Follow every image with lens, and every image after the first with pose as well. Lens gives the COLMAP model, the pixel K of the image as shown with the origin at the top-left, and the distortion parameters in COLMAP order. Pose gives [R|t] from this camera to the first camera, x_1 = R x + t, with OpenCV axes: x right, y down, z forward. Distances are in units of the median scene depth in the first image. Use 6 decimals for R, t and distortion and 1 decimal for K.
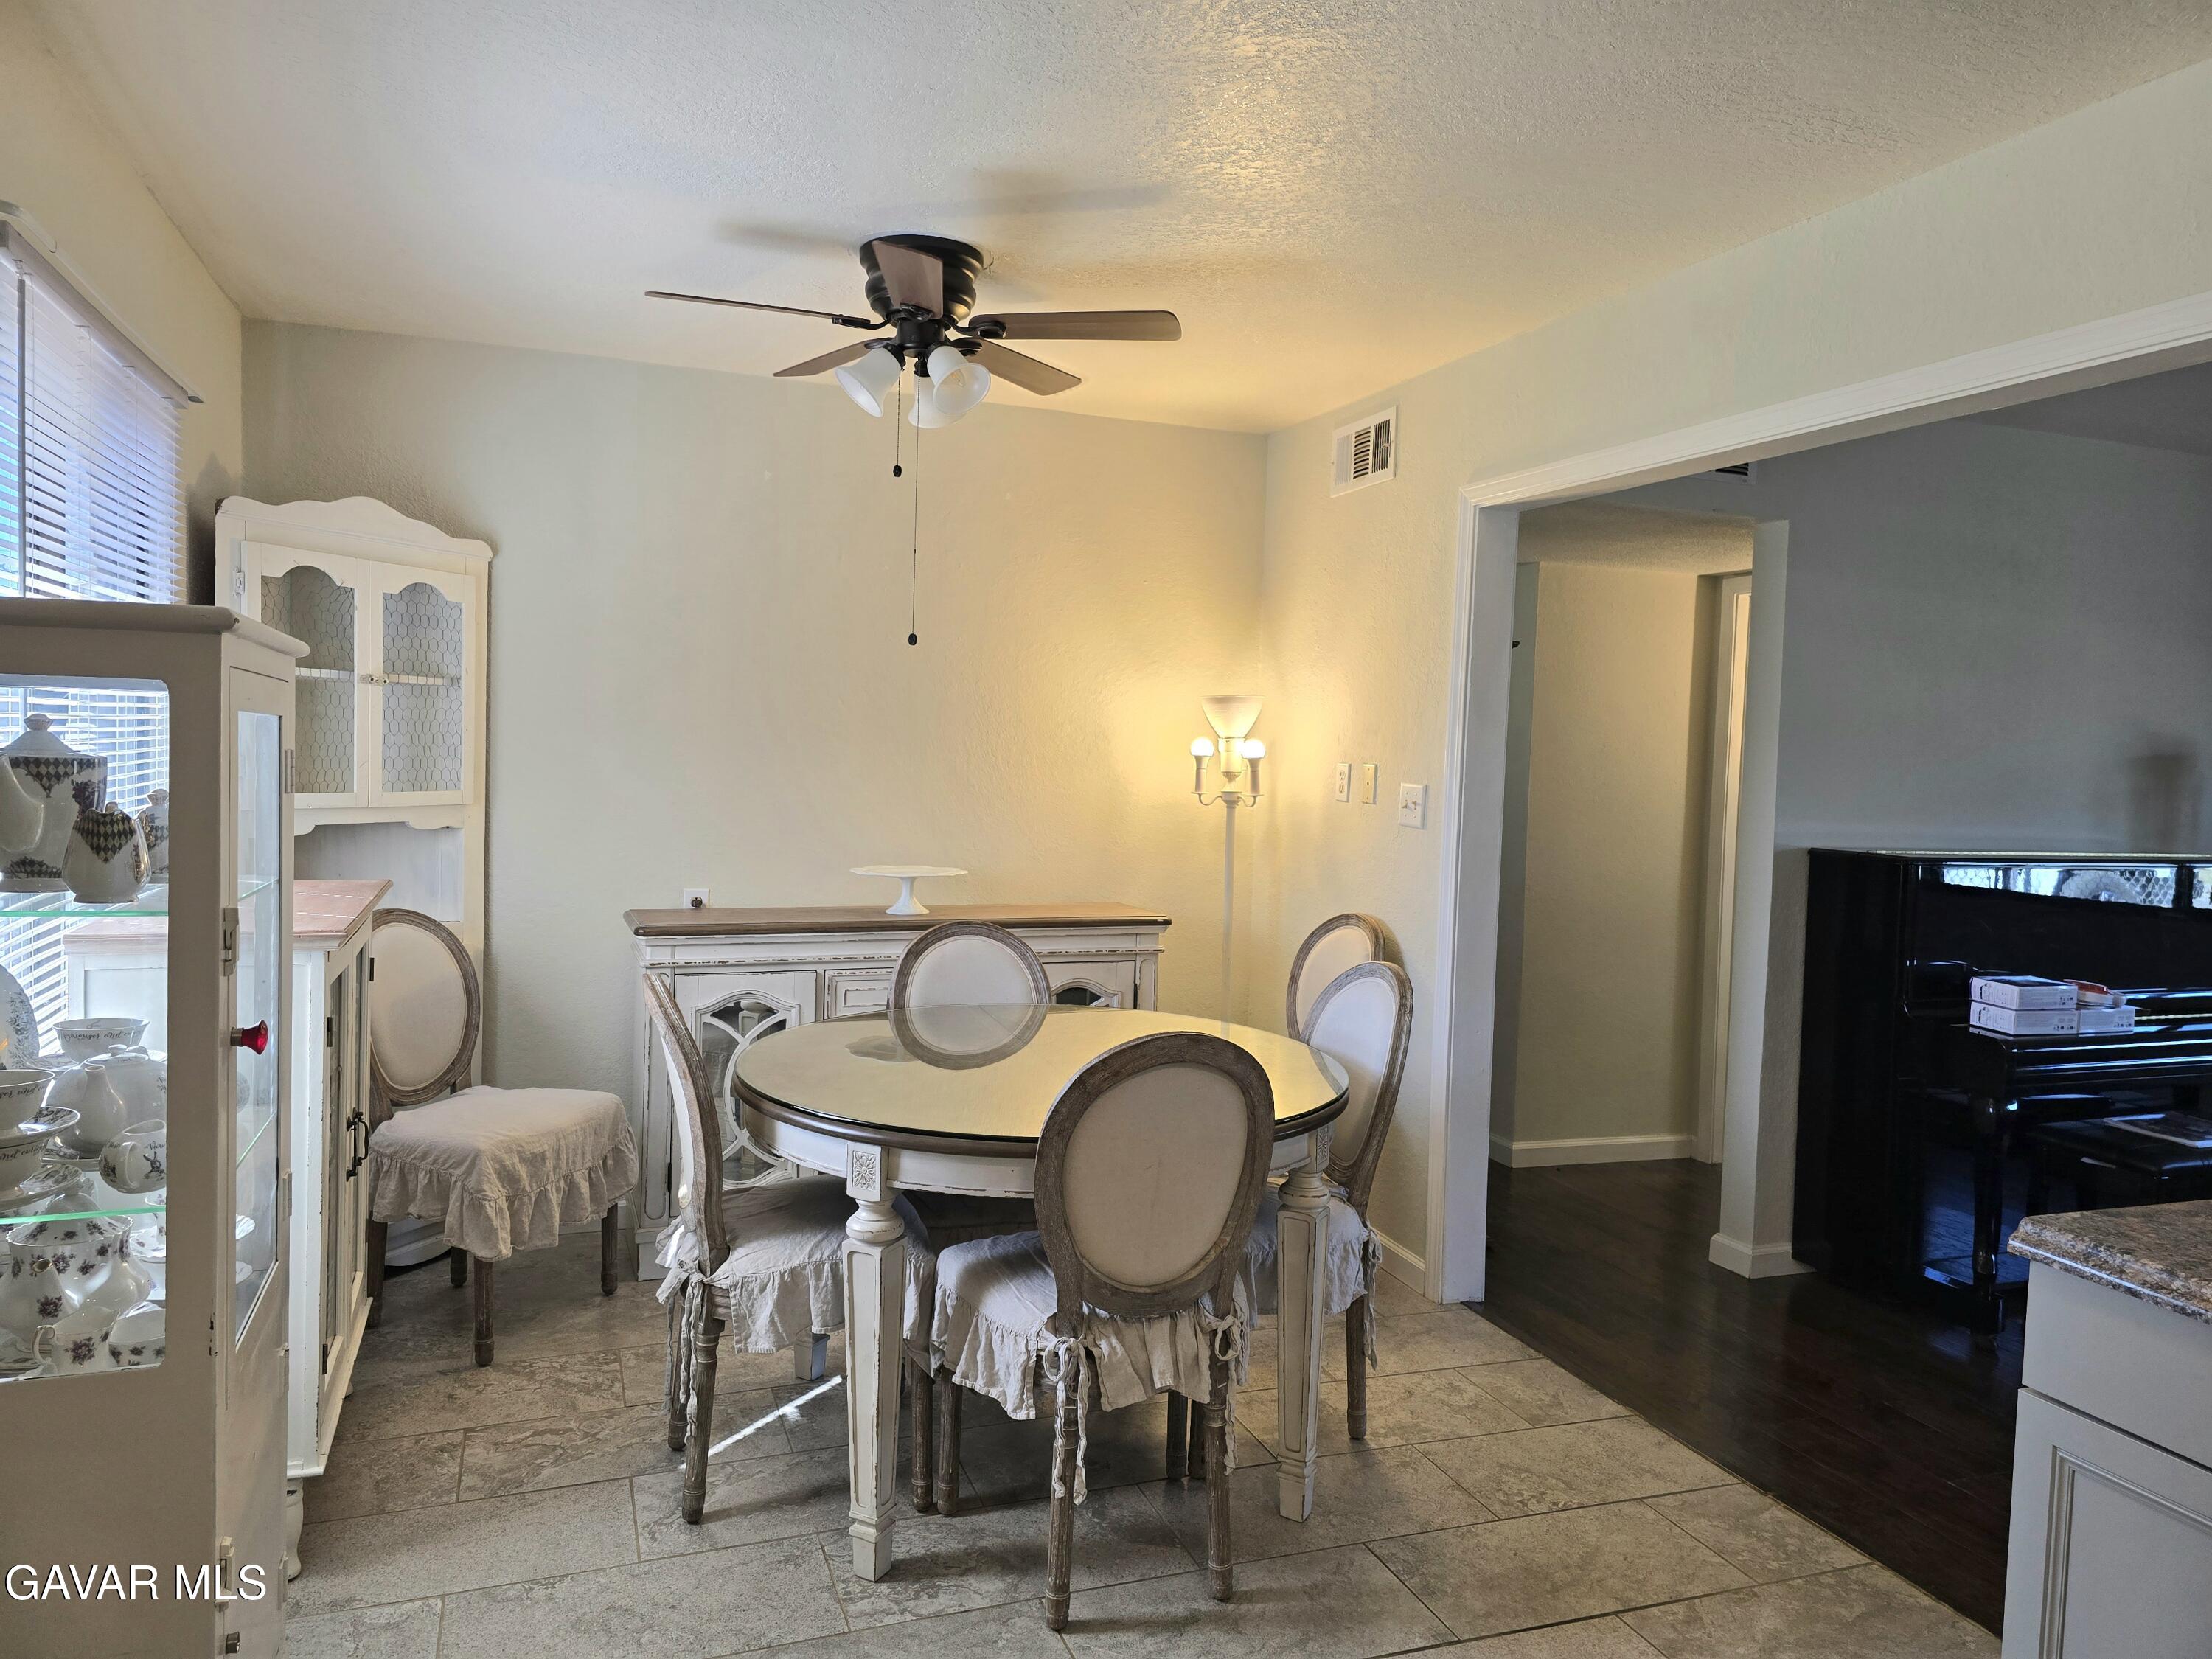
lens RADIAL K [[1480.7, 0, 1084.4], [0, 1480.7, 798.6], [0, 0, 1]] dist [0.045346, -0.033695]
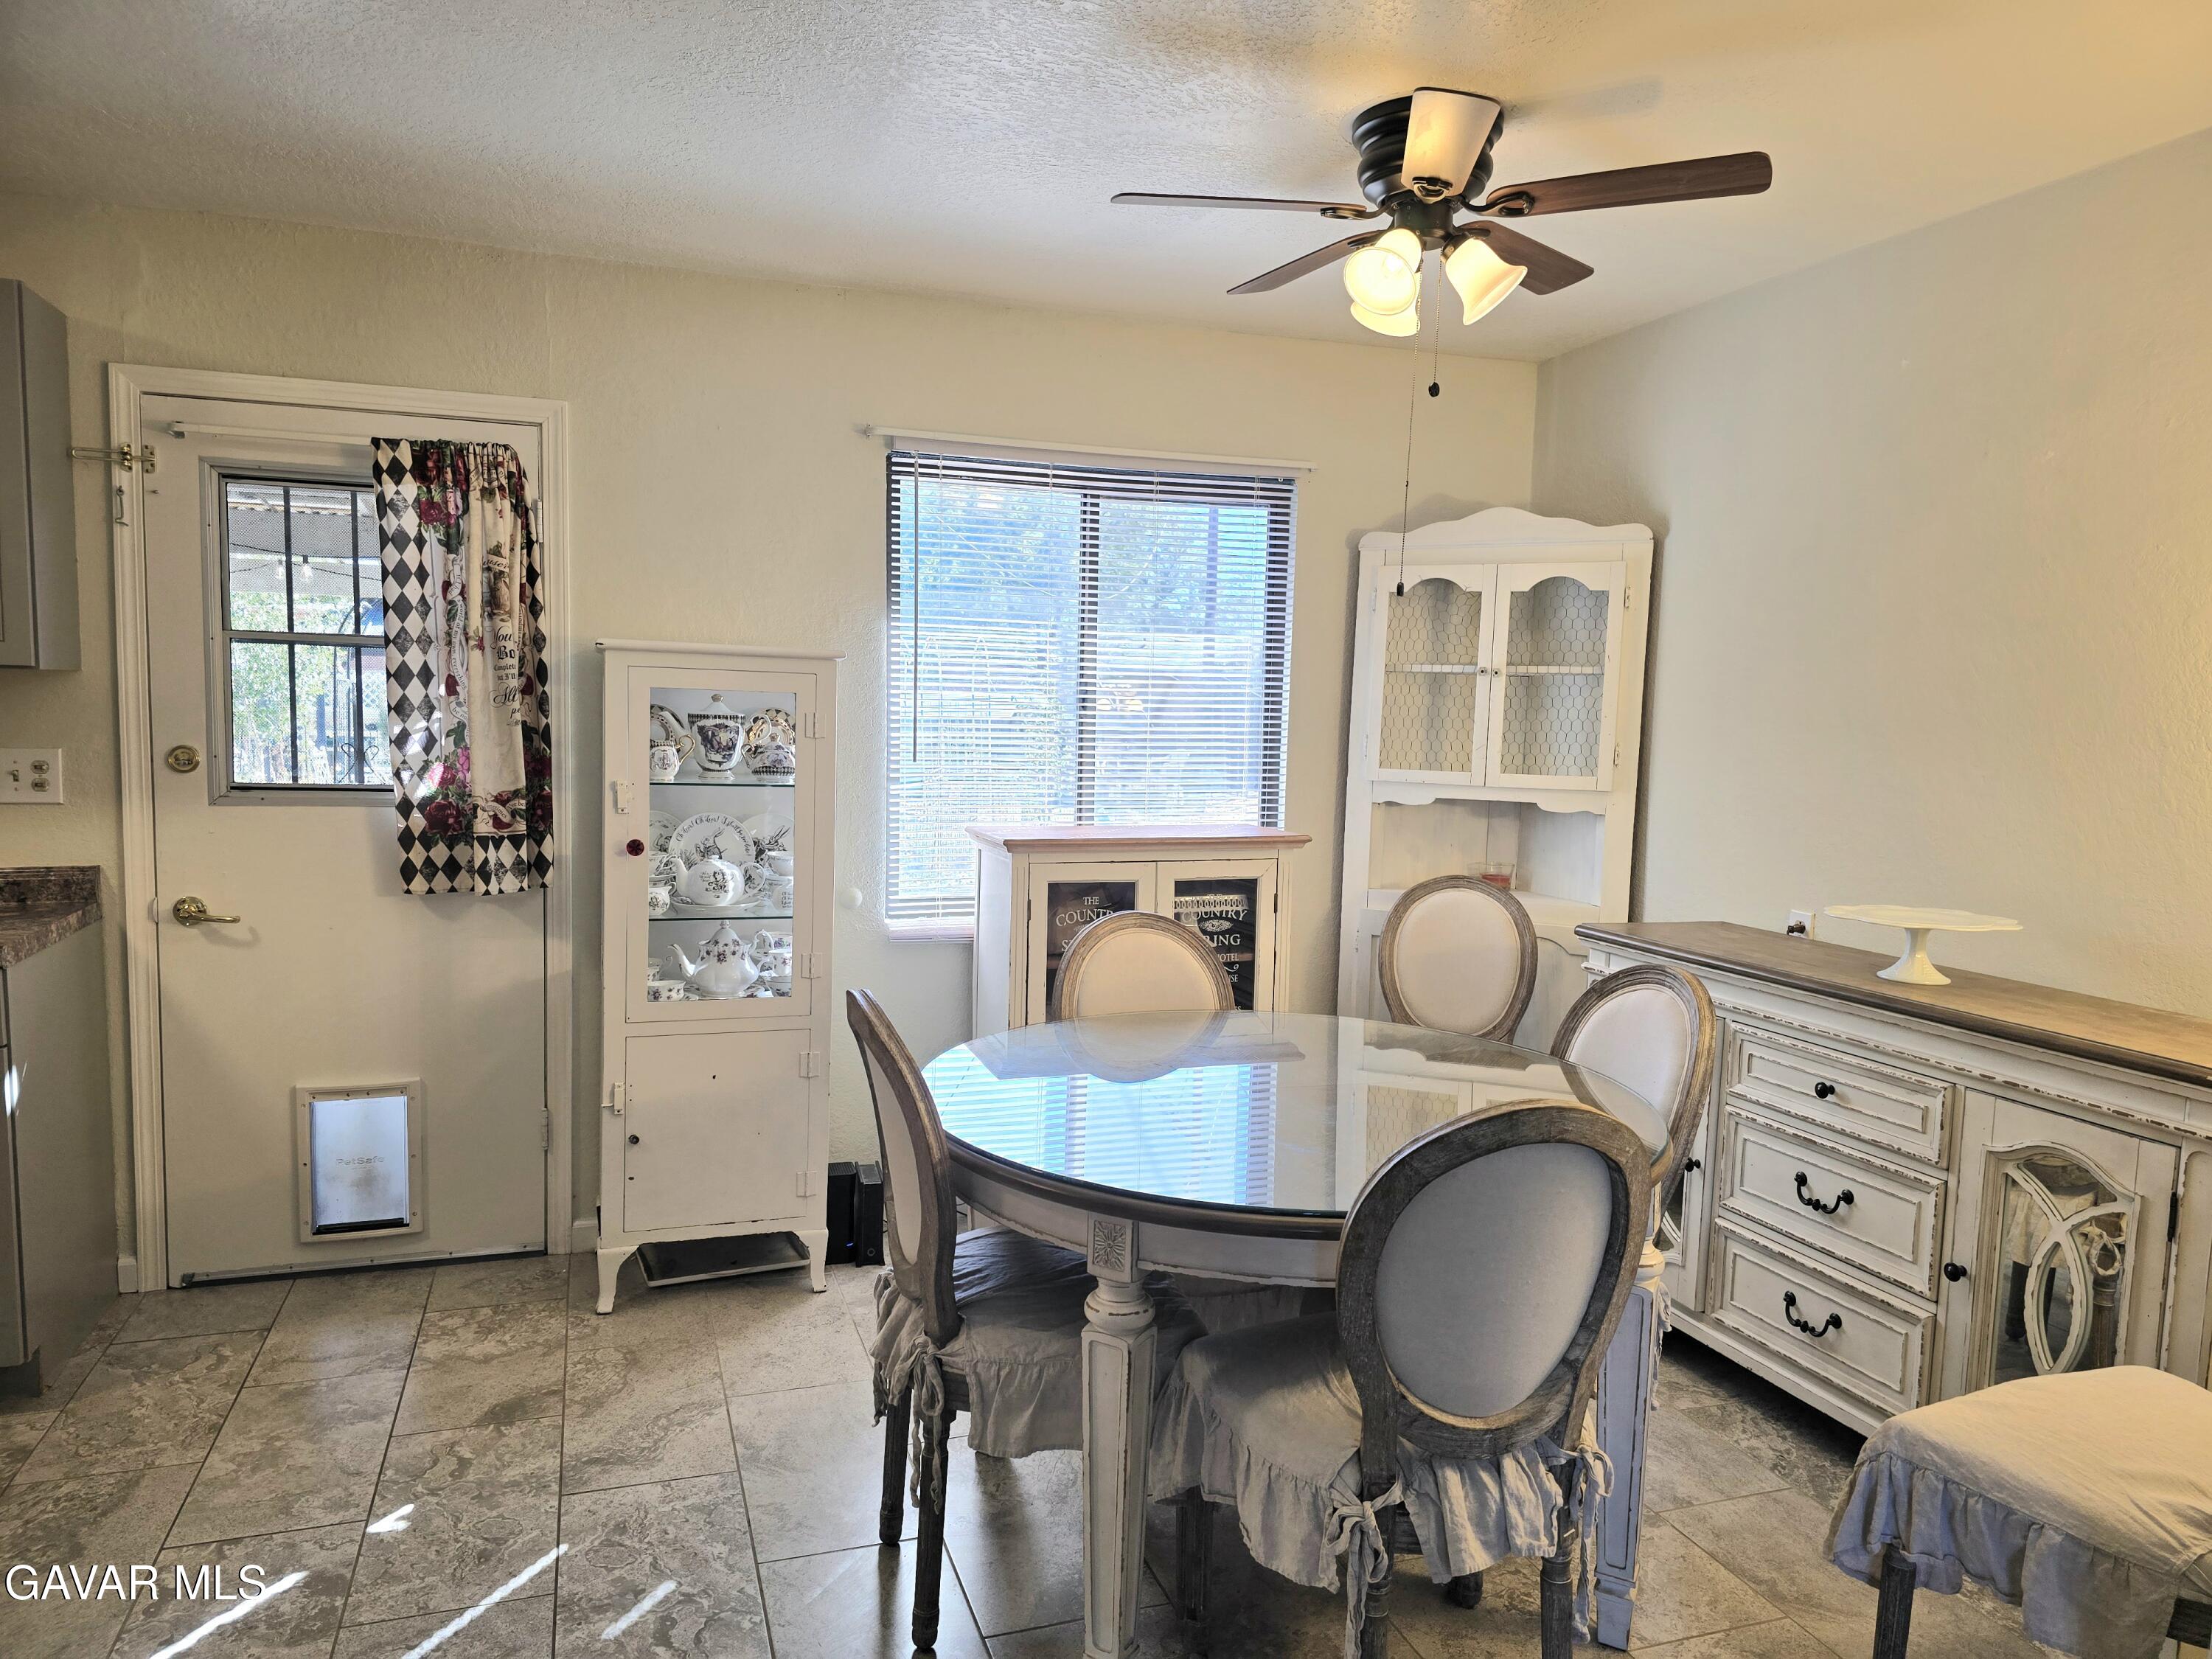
lens RADIAL K [[1480.7, 0, 1107.3], [0, 1480.7, 843.5], [0, 0, 1]] dist [0.045346, -0.033695]
pose [[-0.011091, 0.068356, -0.997599, 0.851061], [-0.060020, 0.995816, 0.068902, -0.014658], [0.998136, 0.060640, -0.006942, 0.963170]]
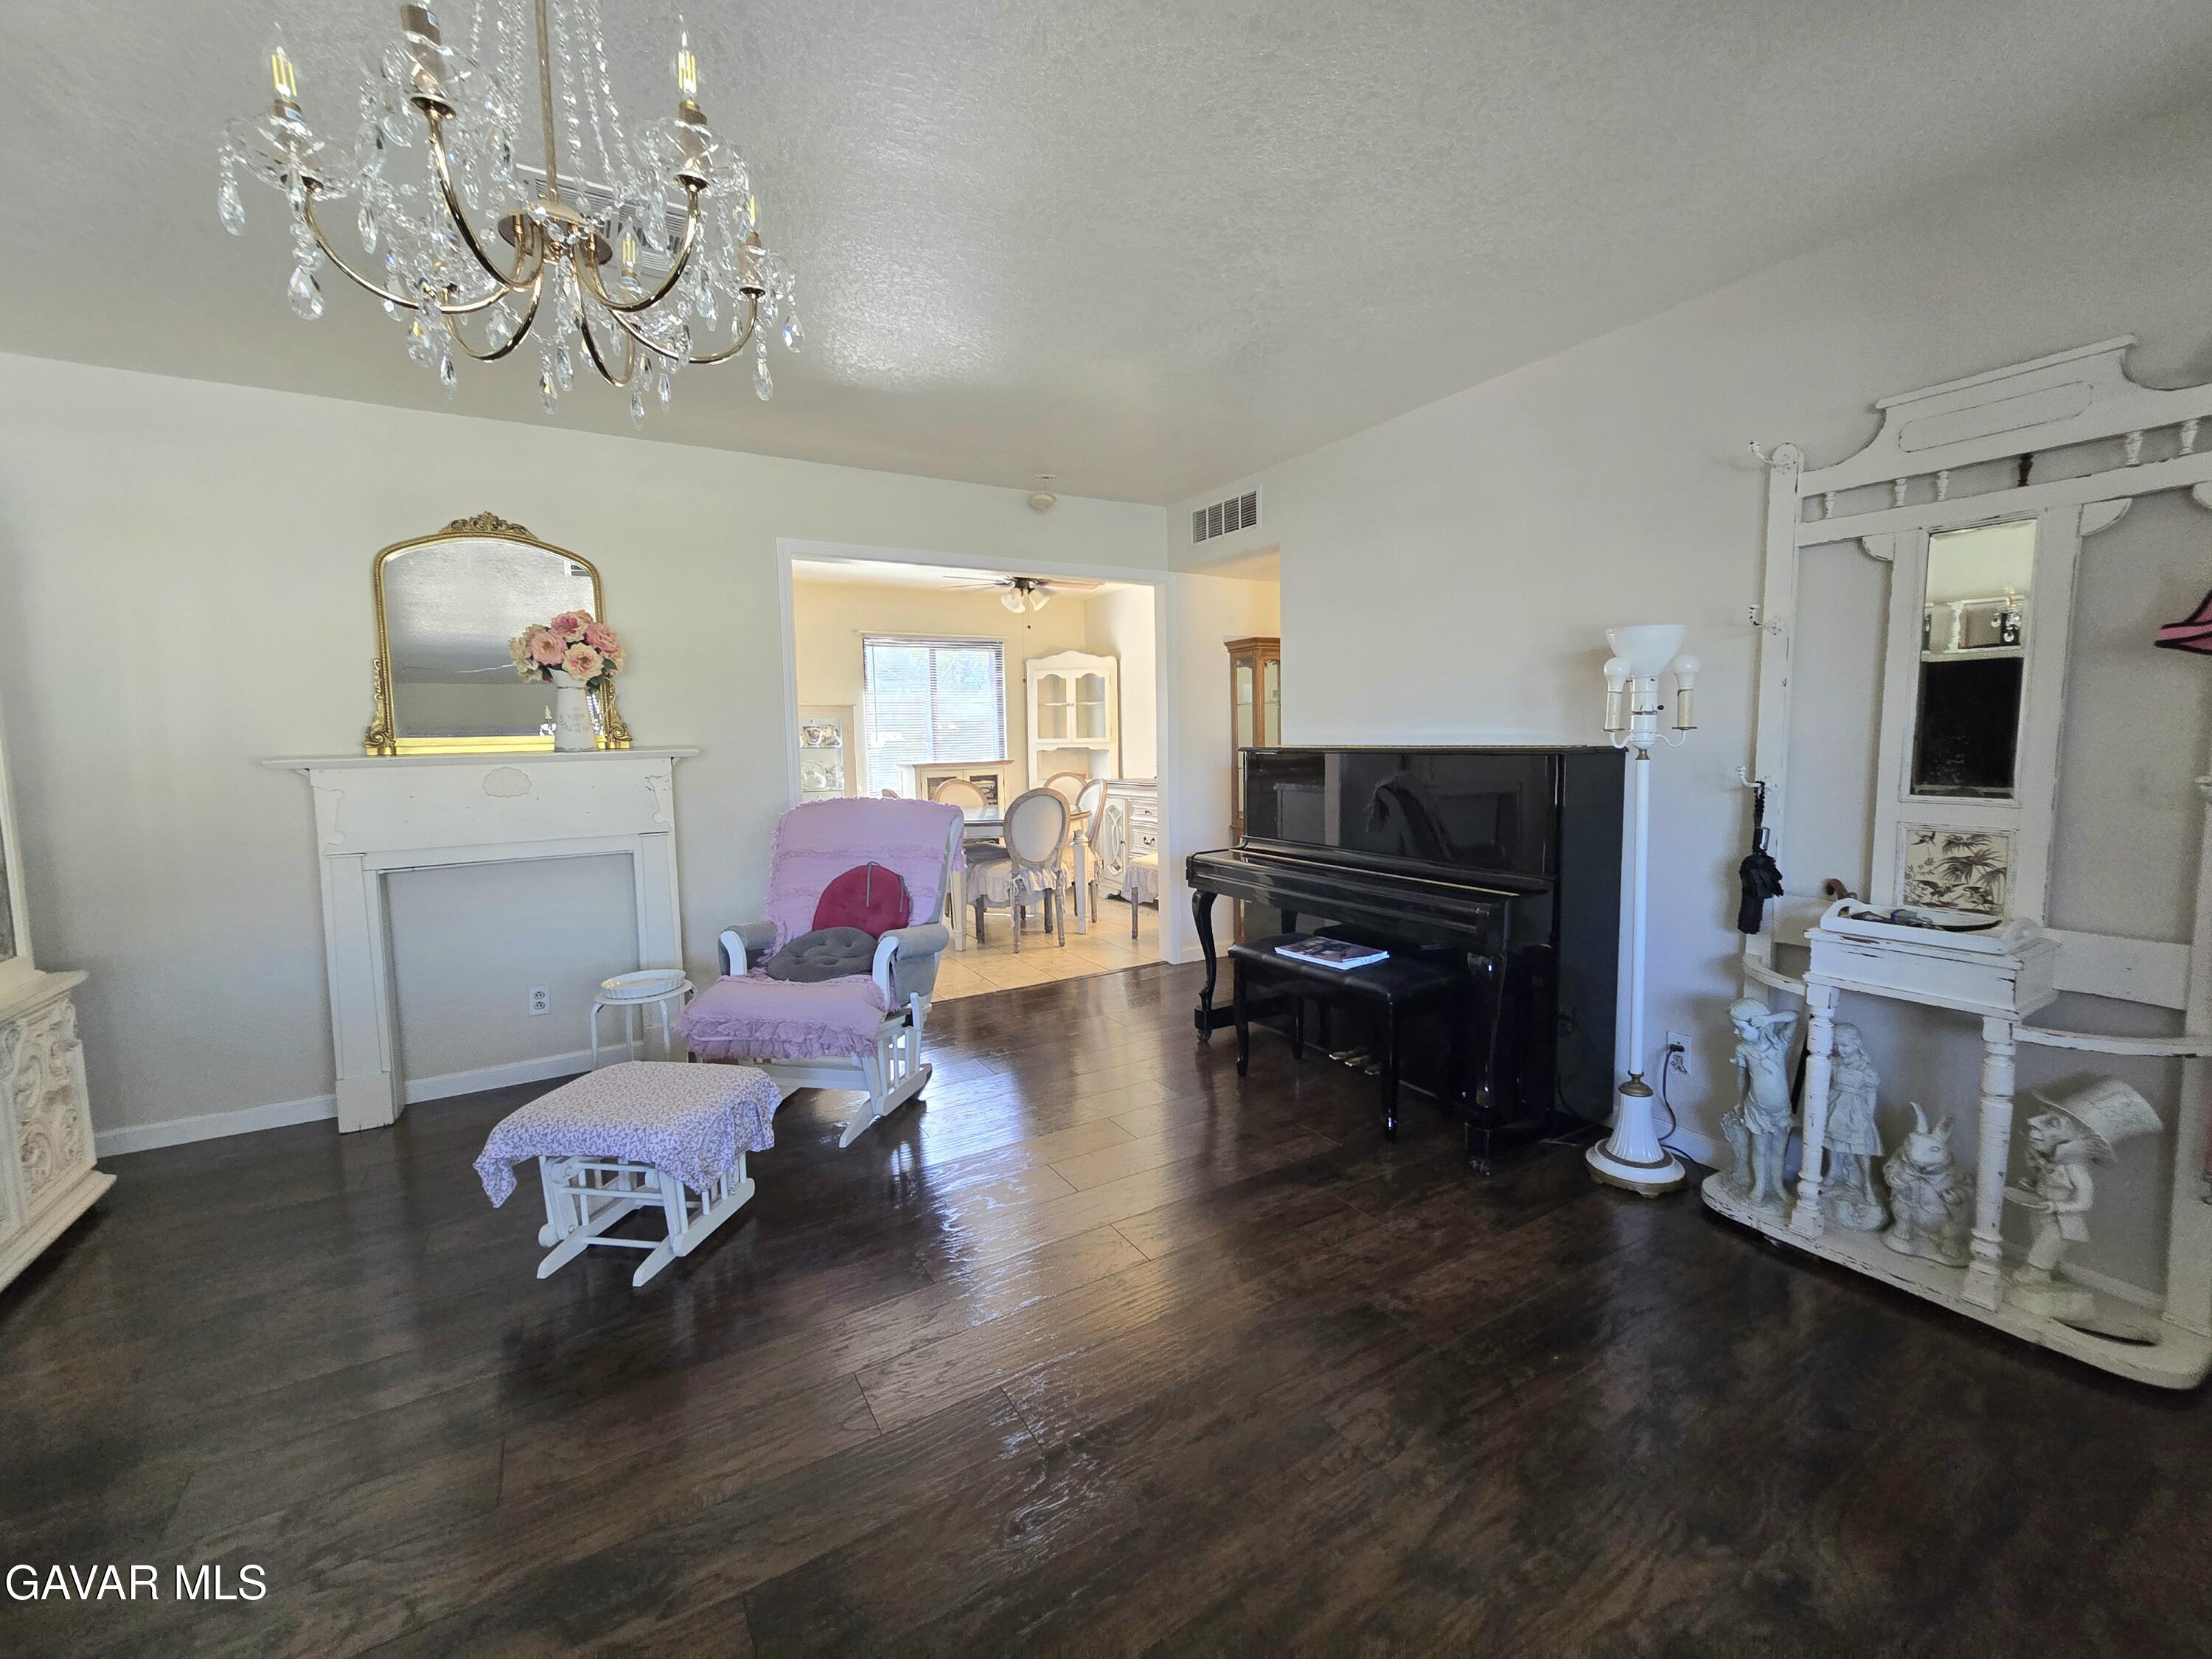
lens RADIAL K [[895.8, 0, 1127.4], [0, 895.8, 821.4], [0, 0, 1]] dist [-0.000198, 0.001861]
pose [[0.191943, 0.052873, -0.979981, 2.050244], [-0.009528, 0.998601, 0.052011, 0.100943], [0.981360, -0.000645, 0.192178, 0.969040]]
